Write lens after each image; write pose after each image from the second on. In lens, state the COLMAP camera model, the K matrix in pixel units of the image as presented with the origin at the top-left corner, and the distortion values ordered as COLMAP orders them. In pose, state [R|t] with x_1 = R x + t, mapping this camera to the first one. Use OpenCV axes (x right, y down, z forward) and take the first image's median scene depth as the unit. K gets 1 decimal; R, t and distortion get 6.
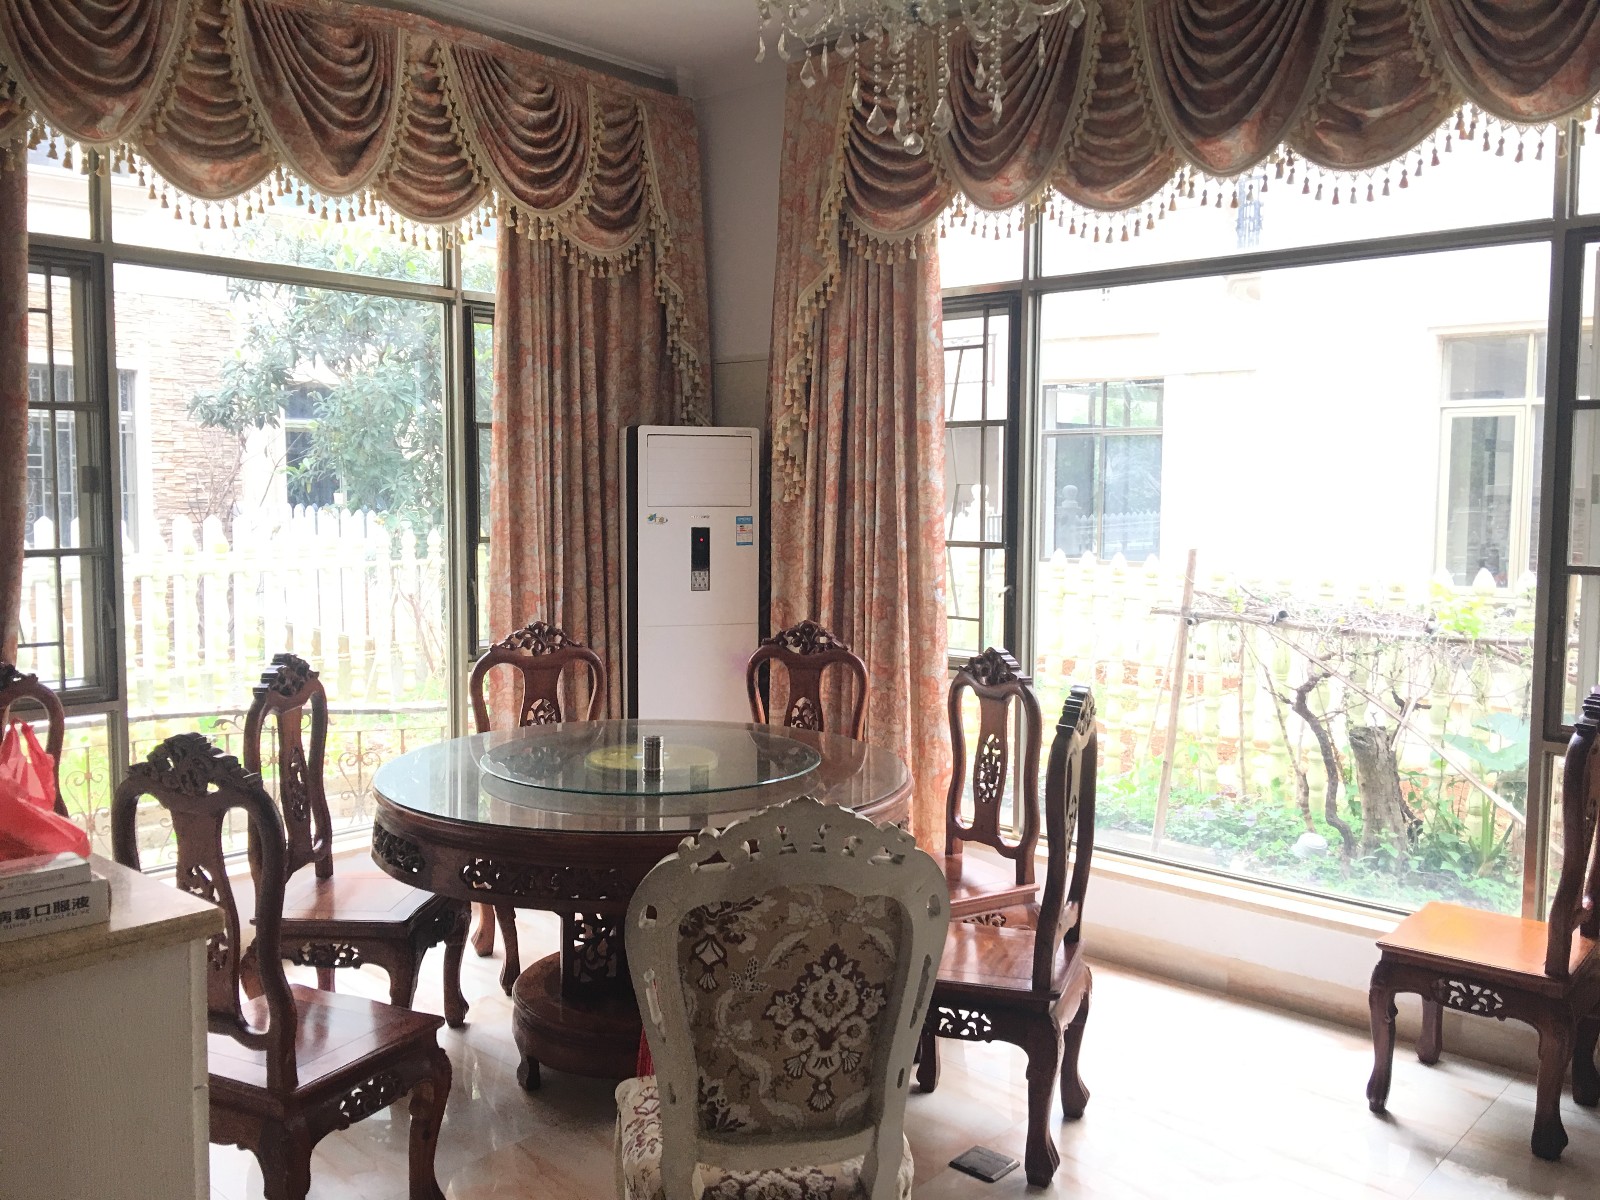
lens RADIAL K [[1364.7, 0, 804.5], [0, 1364.7, 582.6], [0, 0, 1]] dist [0.083531, -0.147198]
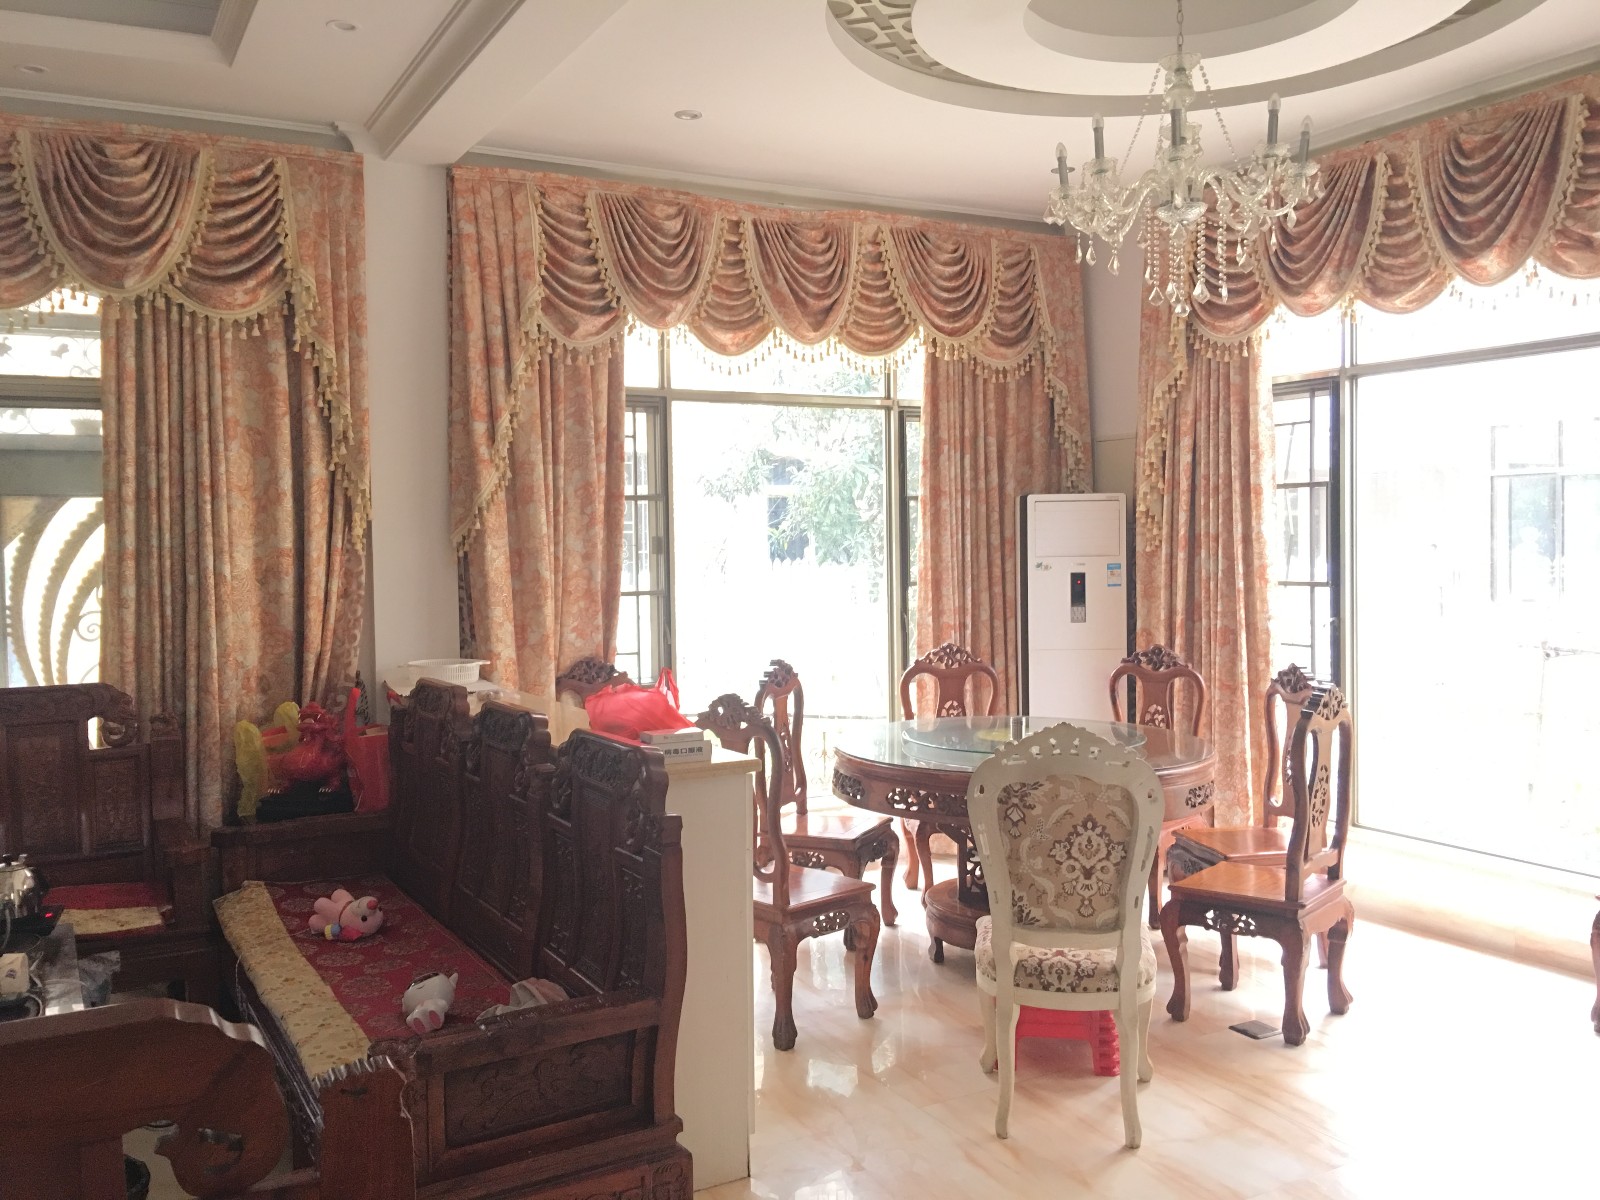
lens RADIAL K [[1352.9, 0, 791.1], [0, 1352.9, 577.4], [0, 0, 1]] dist [0.079792, -0.142680]
pose [[0.943226, -0.009386, -0.332018, 0.109015], [-0.003959, 0.999212, -0.039495, 0.018035], [0.332127, 0.038567, 0.942446, -0.334167]]
